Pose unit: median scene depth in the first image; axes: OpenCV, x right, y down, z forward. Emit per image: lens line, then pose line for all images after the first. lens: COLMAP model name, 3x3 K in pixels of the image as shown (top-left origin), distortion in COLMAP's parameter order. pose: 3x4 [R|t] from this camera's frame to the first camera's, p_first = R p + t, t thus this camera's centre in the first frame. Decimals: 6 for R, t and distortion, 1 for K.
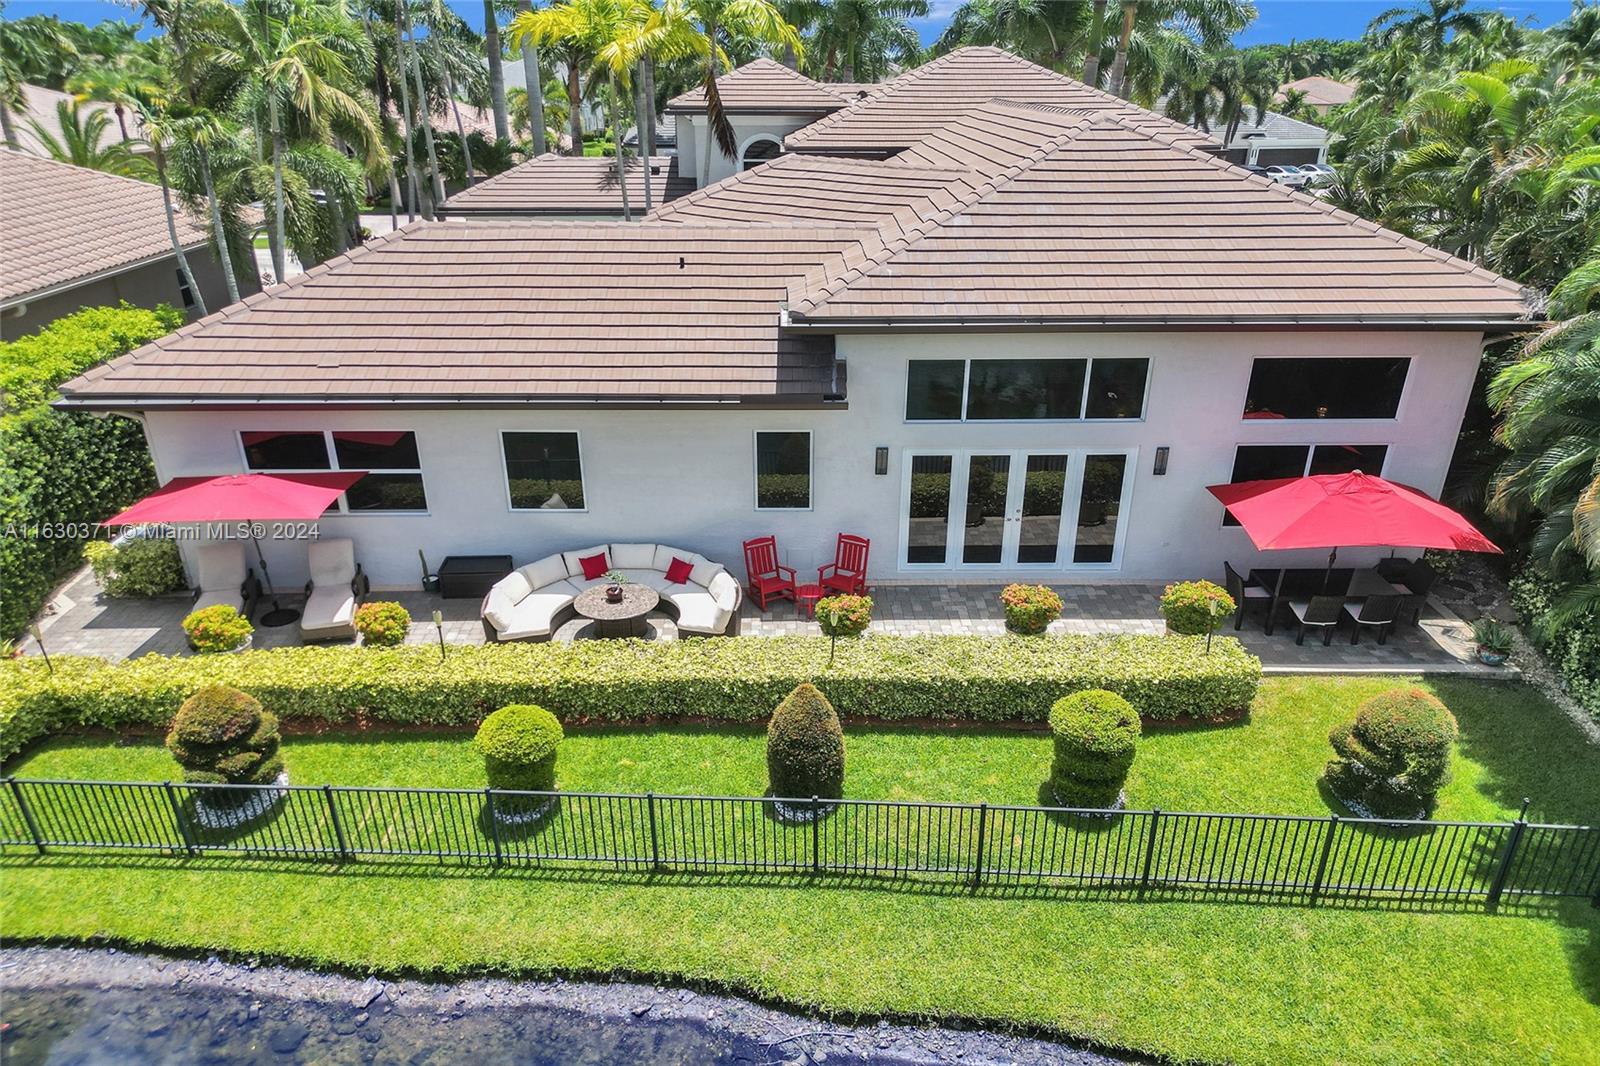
lens RADIAL K [[993.1, 0, 800.2], [0, 993.1, 540.3], [0, 0, 1]] dist [0.016655, -0.005063]
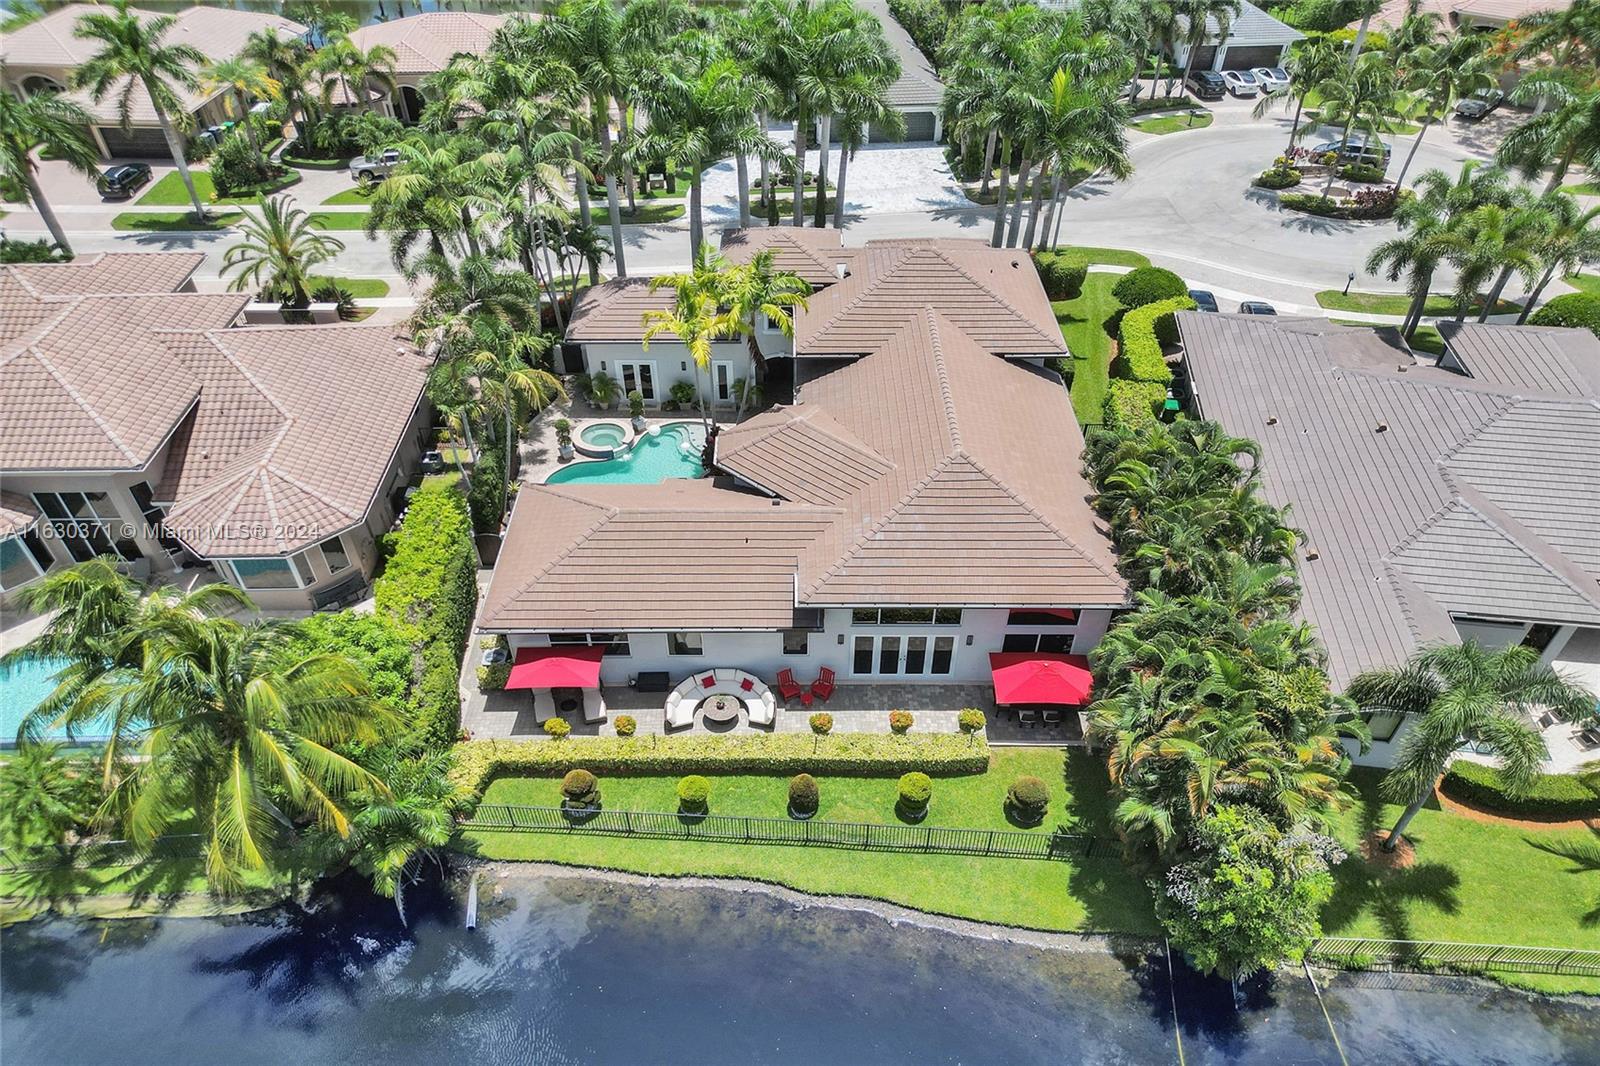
lens RADIAL K [[993.1, 0, 802.7], [0, 993.1, 525.3], [0, 0, 1]] dist [0.016655, -0.005063]
pose [[0.999972, 0.006343, -0.003940, 0.007596], [-0.004988, 0.960059, 0.279752, -1.112801], [0.005557, -0.279724, 0.960064, -1.212015]]
